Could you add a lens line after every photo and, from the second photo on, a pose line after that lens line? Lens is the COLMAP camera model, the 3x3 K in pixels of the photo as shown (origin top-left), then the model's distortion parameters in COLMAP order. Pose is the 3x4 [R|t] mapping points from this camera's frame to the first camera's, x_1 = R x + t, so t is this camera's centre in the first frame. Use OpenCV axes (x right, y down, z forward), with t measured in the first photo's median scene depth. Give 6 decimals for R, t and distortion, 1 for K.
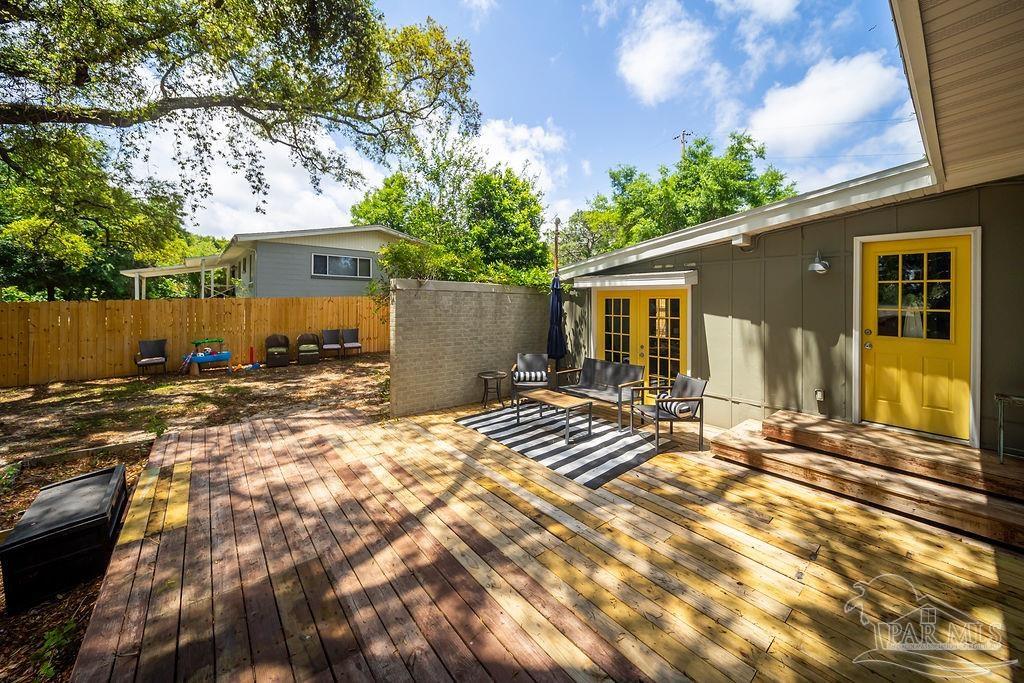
lens RADIAL K [[369.2, 0, 530.2], [0, 369.2, 298.6], [0, 0, 1]] dist [-0.001756, -0.000115]
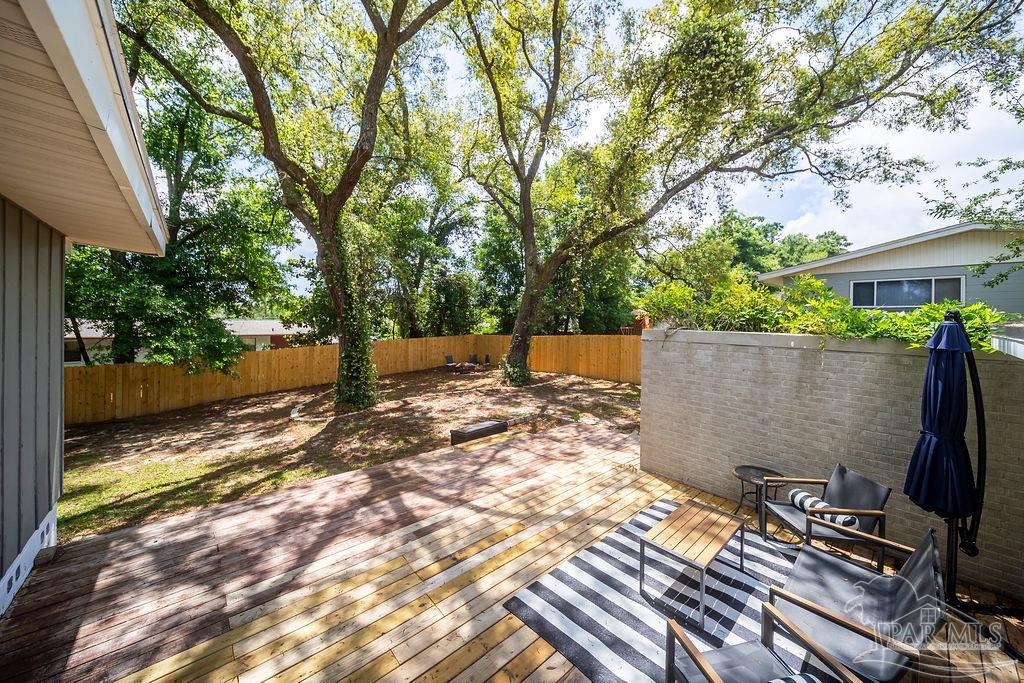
lens RADIAL K [[369.2, 0, 508.5], [0, 369.2, 328.0], [0, 0, 1]] dist [-0.001756, -0.000115]
pose [[0.002494, 0.012406, -0.999920, 0.842265], [-0.007043, 0.999898, 0.012388, -0.090163], [0.999972, 0.007012, 0.002581, 0.861705]]
